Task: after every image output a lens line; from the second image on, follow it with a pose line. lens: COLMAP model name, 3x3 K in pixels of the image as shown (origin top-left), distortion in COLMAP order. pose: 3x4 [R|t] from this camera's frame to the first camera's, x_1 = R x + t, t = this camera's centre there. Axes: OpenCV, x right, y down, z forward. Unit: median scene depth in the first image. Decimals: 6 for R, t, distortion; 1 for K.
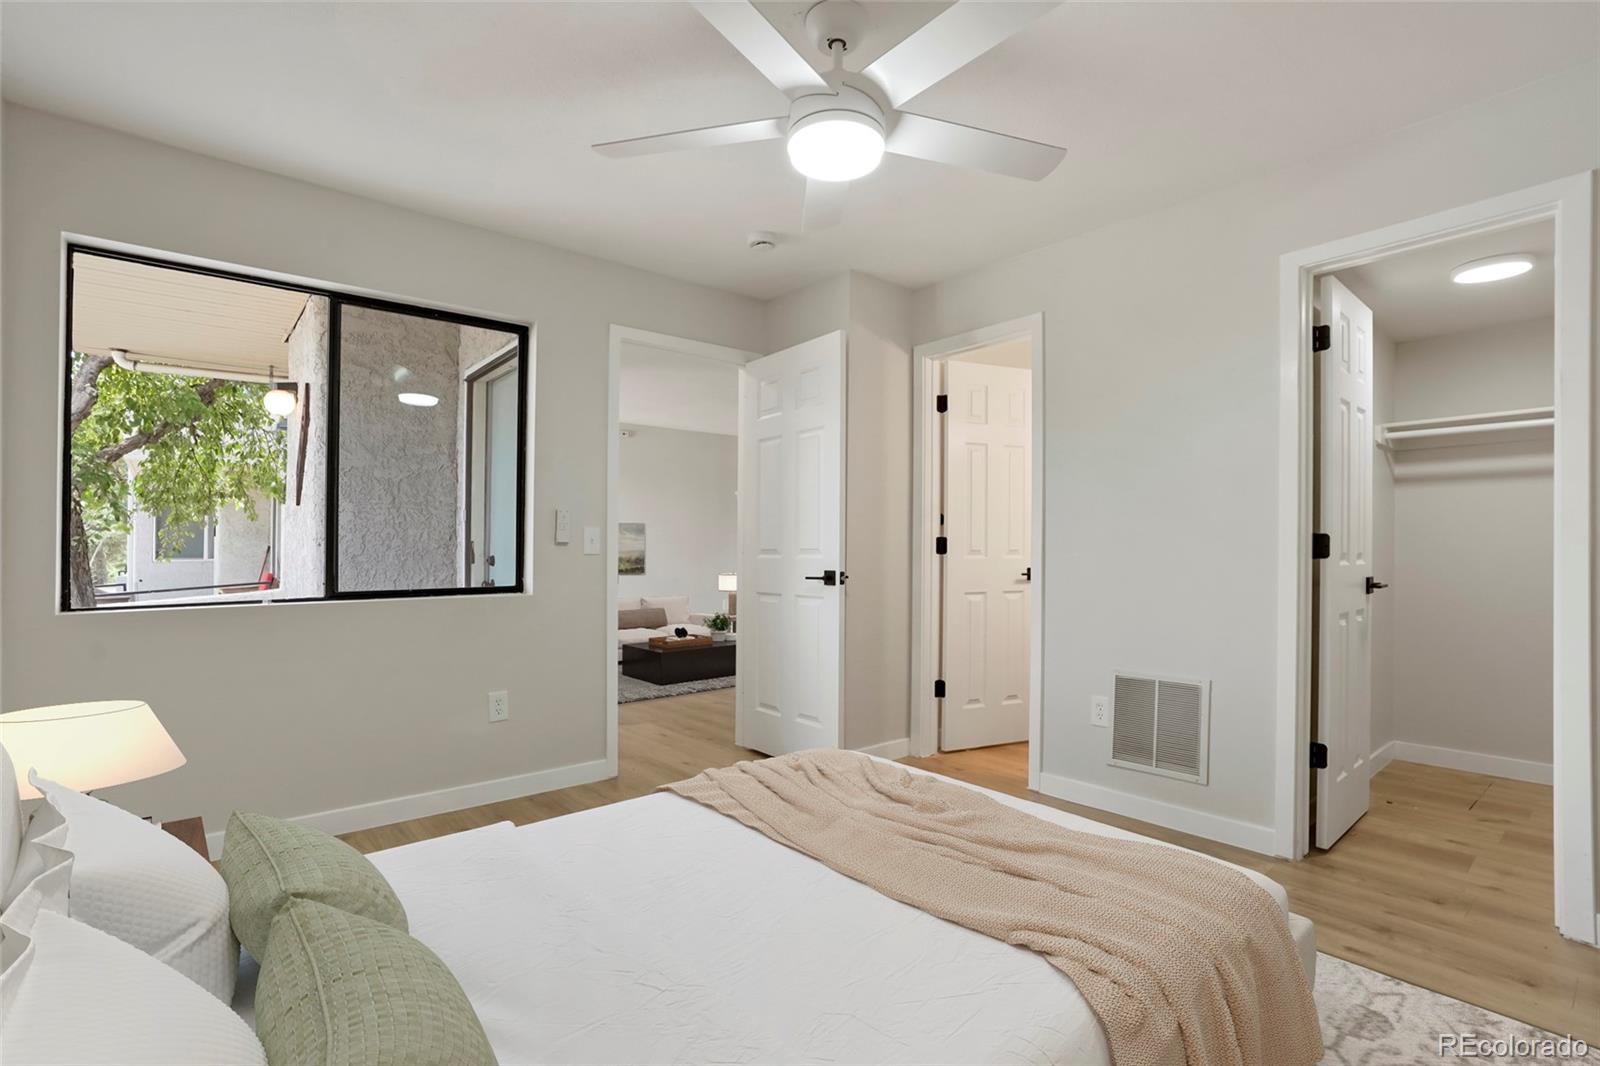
lens RADIAL K [[779.1, 0, 805.9], [0, 779.1, 542.1], [0, 0, 1]] dist [-0.070925, 0.053722]
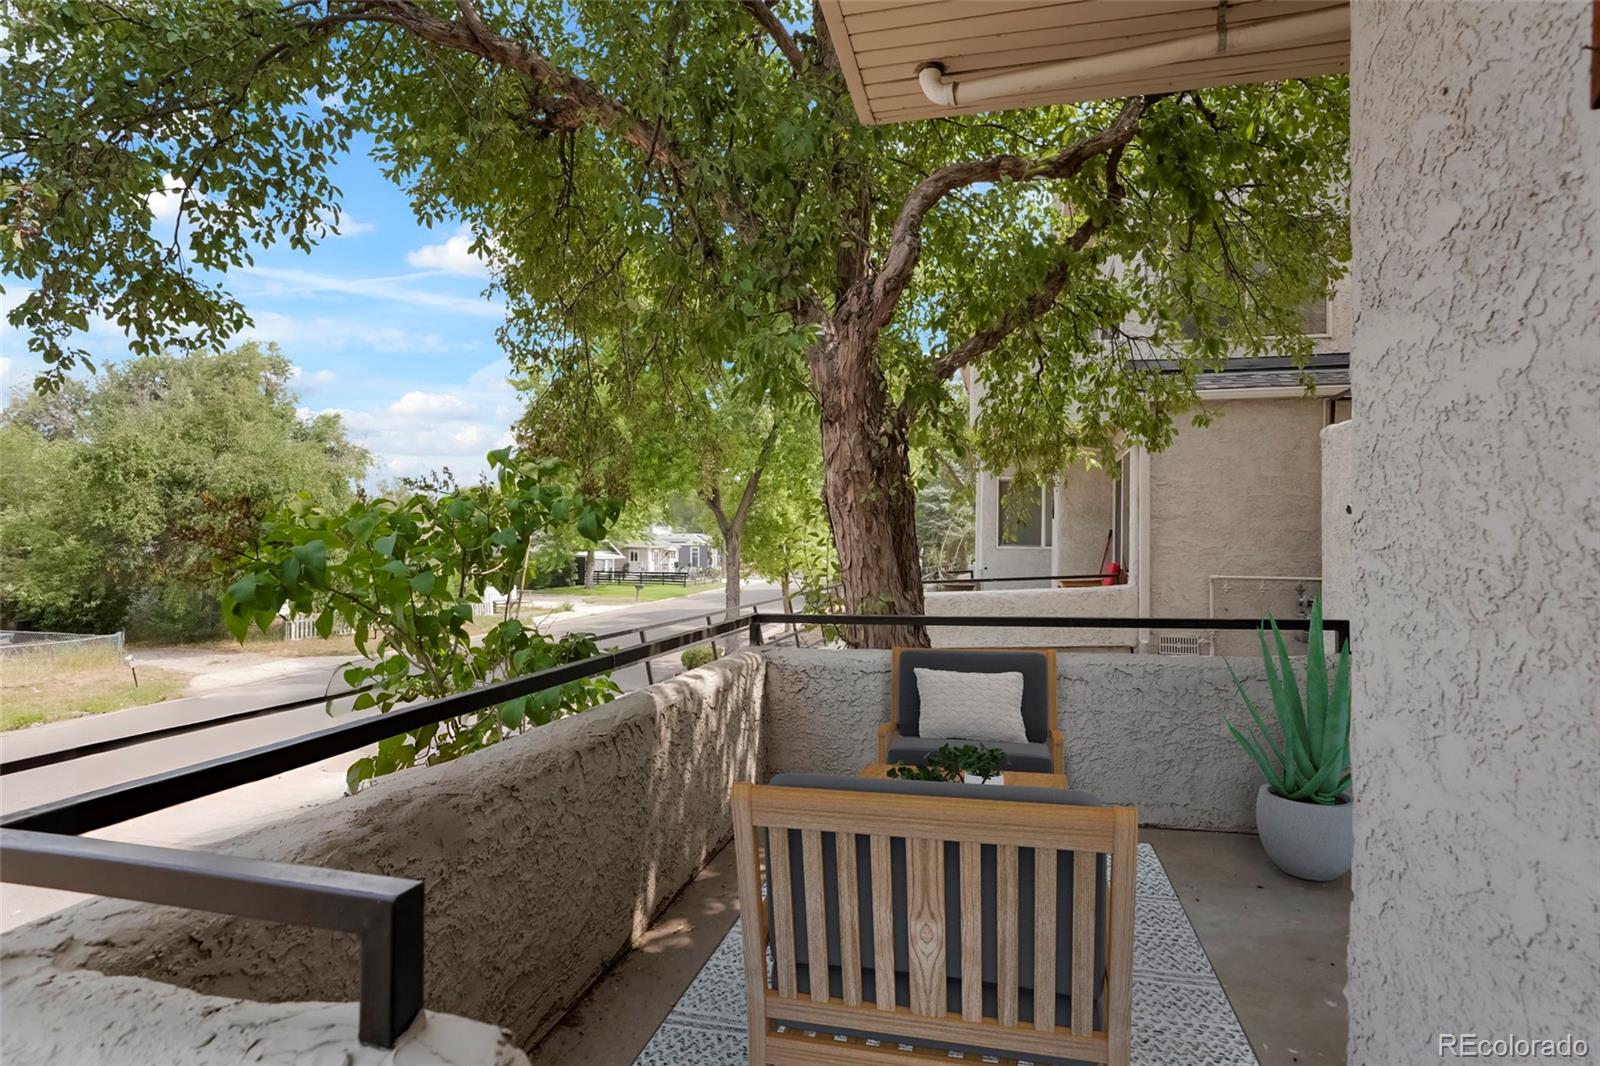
lens RADIAL K [[784.2, 0, 800.0], [0, 784.2, 533.0], [0, 0, 1]] dist [-0.024559, -0.000056]
pose [[0.572839, -0.007185, -0.819637, -0.356372], [-0.004205, 0.999923, -0.011704, 0.031137], [0.819657, 0.010151, 0.572764, 0.426138]]
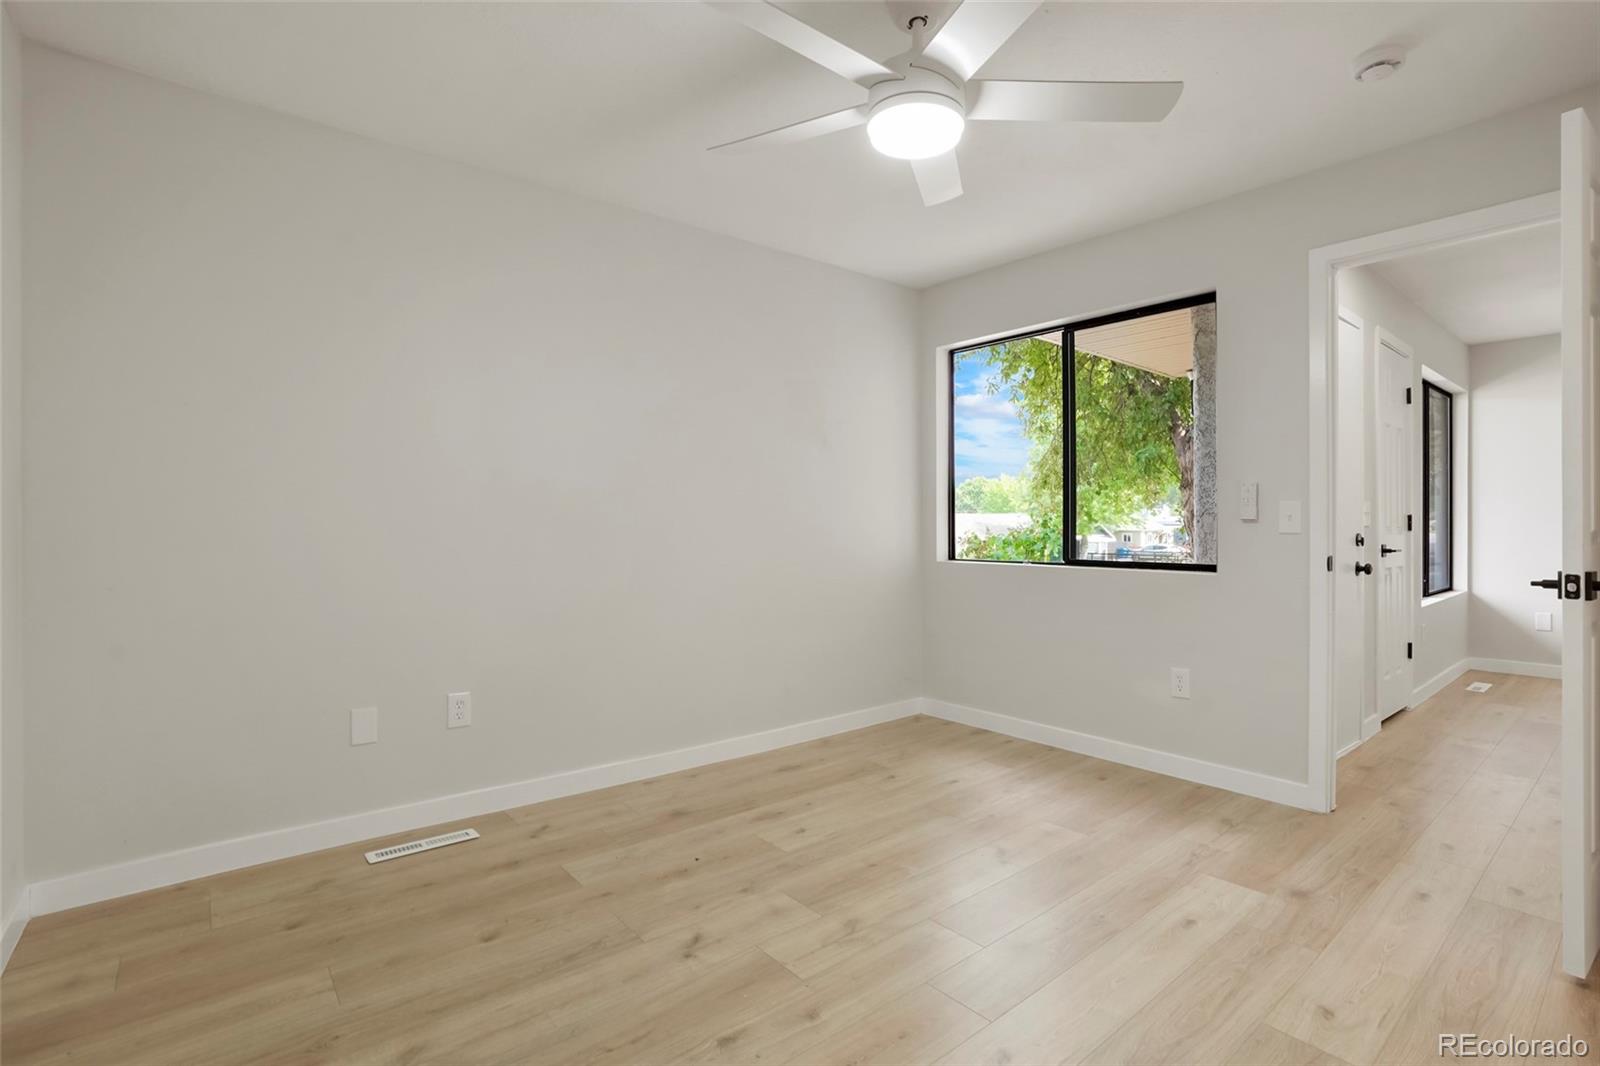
lens RADIAL K [[753.5, 0, 802.9], [0, 753.5, 517.8], [0, 0, 1]] dist [0.000906, 0.000095]
pose [[-0.012447, -0.006912, -0.999899, 0.261733], [0.003407, 0.999970, -0.006955, 0.001212], [0.999917, -0.003493, -0.012423, 0.229013]]
